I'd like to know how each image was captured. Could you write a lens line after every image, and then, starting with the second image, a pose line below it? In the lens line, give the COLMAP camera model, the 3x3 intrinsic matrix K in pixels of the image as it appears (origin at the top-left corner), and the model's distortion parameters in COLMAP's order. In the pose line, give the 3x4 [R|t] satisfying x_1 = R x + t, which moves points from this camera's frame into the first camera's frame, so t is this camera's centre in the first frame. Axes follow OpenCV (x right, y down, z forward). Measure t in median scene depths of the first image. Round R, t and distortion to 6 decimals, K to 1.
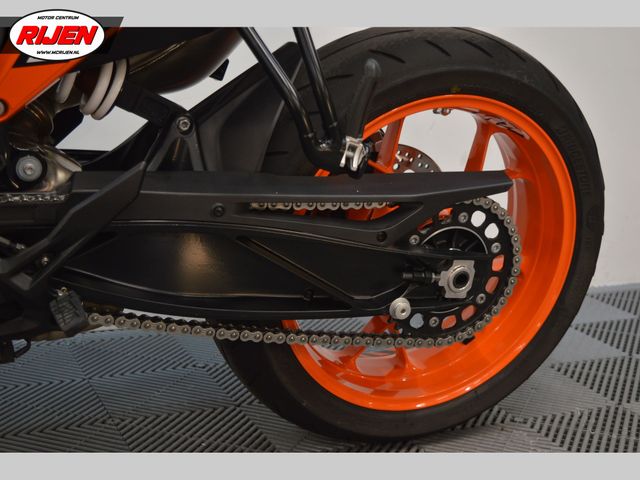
lens RADIAL K [[993.1, 0, 320.0], [0, 993.1, 240.0], [0, 0, 1]] dist [-0.017629, -0.023318]
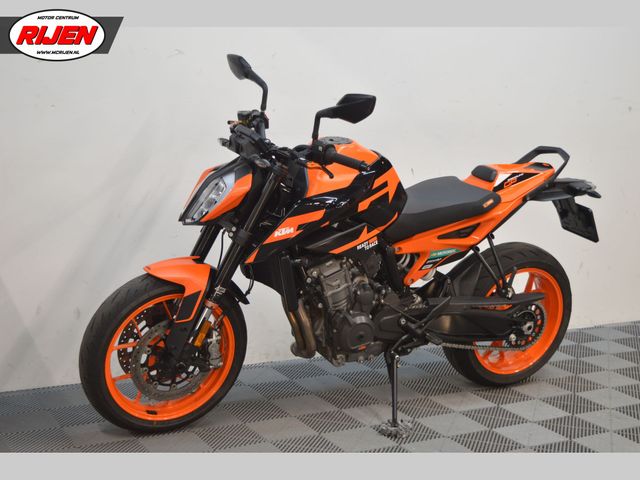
lens RADIAL K [[984.7, 0, 320.0], [0, 984.7, 240.0], [0, 0, 1]] dist [-0.023632, 0.003926]
pose [[0.996038, -0.007149, 0.088639, -0.746473], [0.011462, 0.998770, -0.048246, -0.089958], [-0.088185, 0.049070, 0.994895, -1.919319]]
